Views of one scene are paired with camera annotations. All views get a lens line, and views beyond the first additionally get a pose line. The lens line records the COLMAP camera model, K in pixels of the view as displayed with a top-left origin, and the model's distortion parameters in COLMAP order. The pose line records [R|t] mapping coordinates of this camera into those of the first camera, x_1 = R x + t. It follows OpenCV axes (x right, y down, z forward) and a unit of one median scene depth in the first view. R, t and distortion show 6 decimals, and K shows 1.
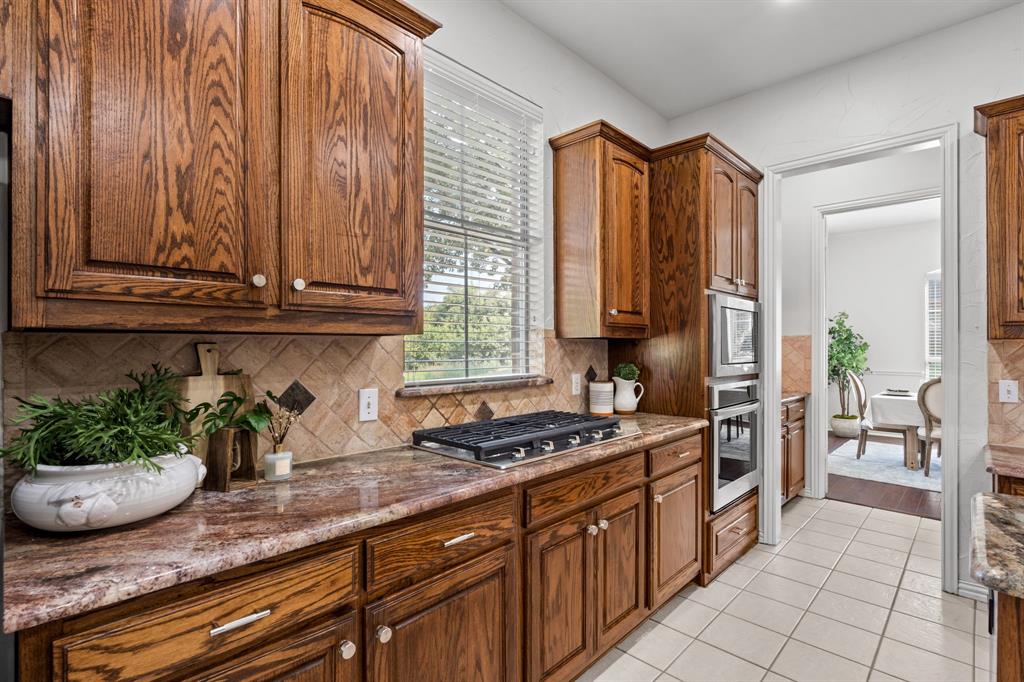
lens RADIAL K [[487.3, 0, 512.6], [0, 487.3, 345.8], [0, 0, 1]] dist [-0.000103, -0.000301]
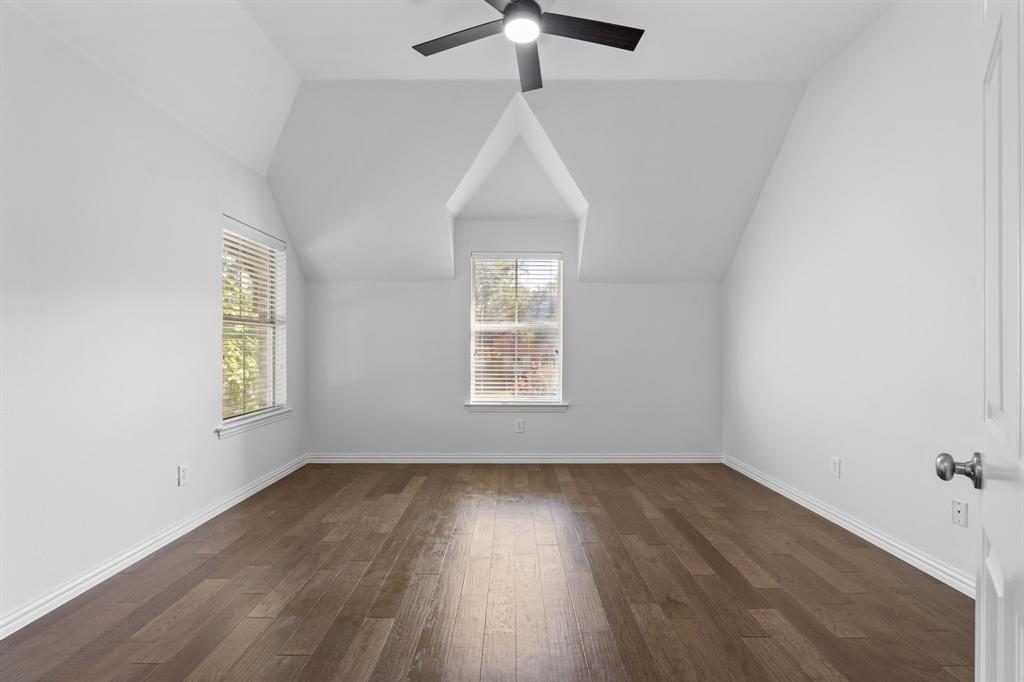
lens RADIAL K [[487.3, 0, 512.9], [0, 487.3, 344.3], [0, 0, 1]] dist [-0.000103, -0.000301]
pose [[0.720017, -0.003237, 0.693949, -0.577702], [0.004058, 0.999992, 0.000454, -0.152373], [-0.693944, 0.002489, 0.720024, -0.813178]]
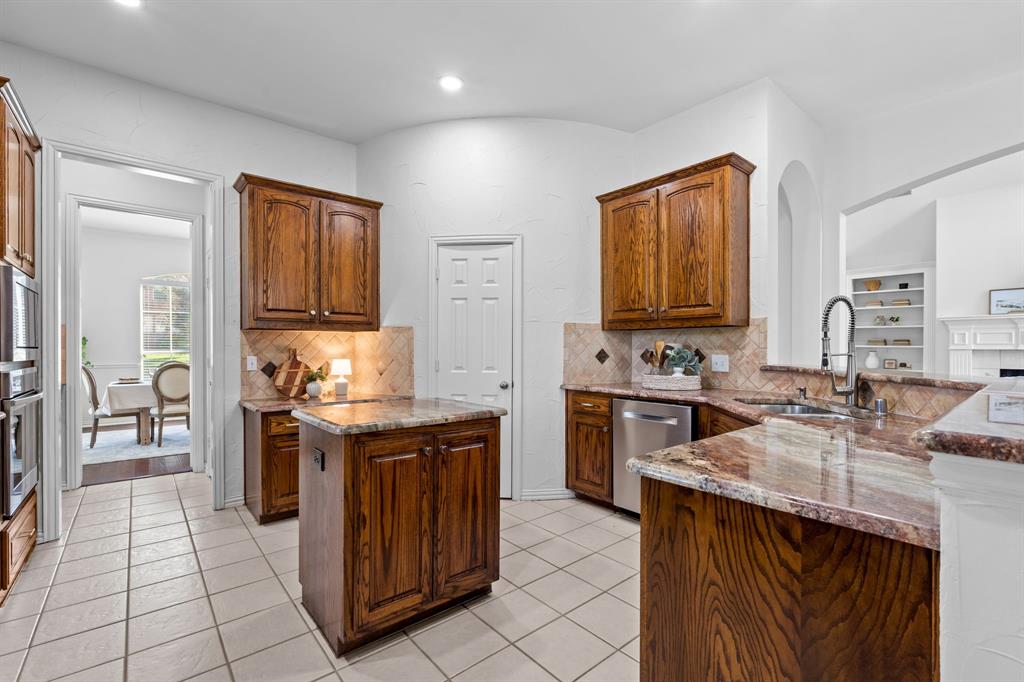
lens RADIAL K [[444.9, 0, 510.2], [0, 444.9, 347.8], [0, 0, 1]] dist [-0.007868, 0.000933]
pose [[0.114484, -0.002678, 0.993422, -0.289616], [0.000694, 0.999996, 0.002616, 0.041727], [-0.993425, 0.000390, 0.114485, 0.025289]]
